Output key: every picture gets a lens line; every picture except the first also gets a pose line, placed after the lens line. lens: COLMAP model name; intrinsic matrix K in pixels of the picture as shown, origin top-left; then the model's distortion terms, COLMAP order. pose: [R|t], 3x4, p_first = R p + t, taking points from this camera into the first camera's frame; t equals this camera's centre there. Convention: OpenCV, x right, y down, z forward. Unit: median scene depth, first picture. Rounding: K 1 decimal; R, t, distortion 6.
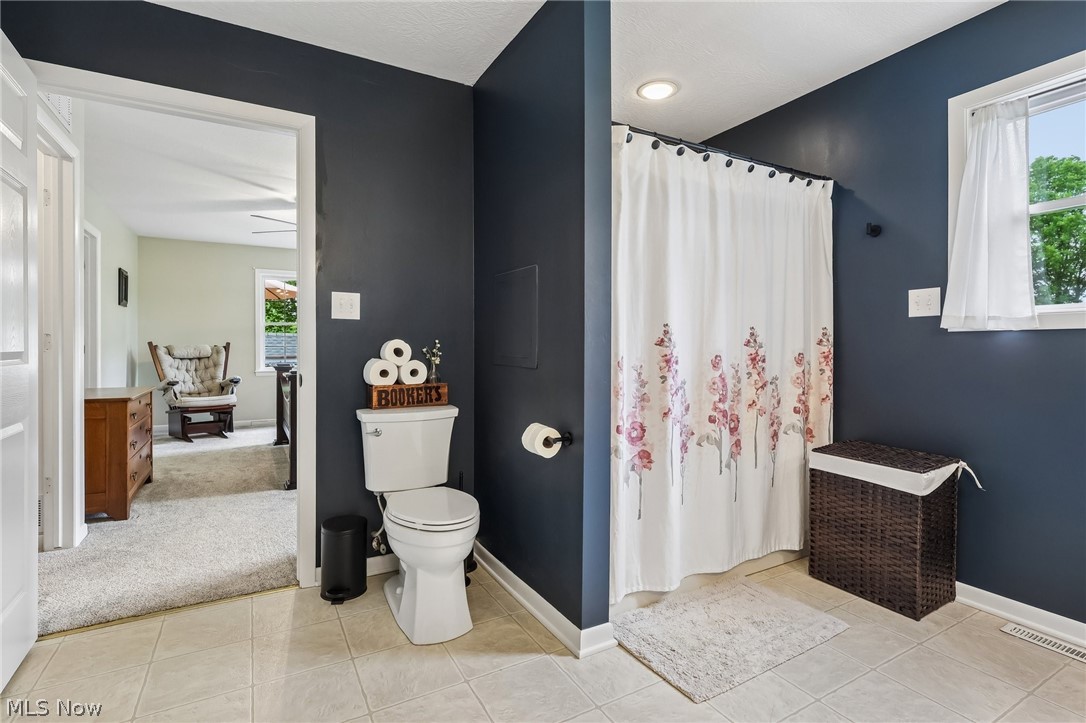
lens RADIAL K [[513.6, 0, 542.3], [0, 513.6, 354.3], [0, 0, 1]] dist [0.005374, -0.000221]
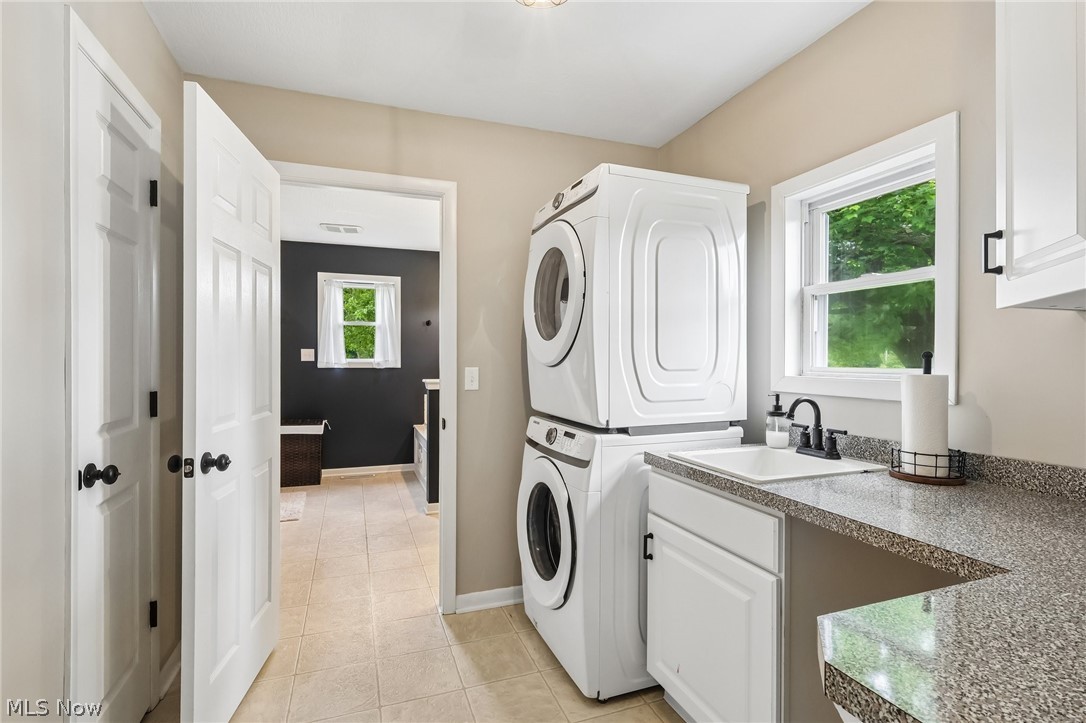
lens RADIAL K [[513.6, 0, 545.9], [0, 513.6, 362.5], [0, 0, 1]] dist [0.005374, -0.000221]
pose [[0.151629, -0.002681, 0.988434, -1.475556], [0.004792, 0.999987, 0.001978, -0.070910], [-0.988426, 0.004437, 0.151640, -0.432209]]
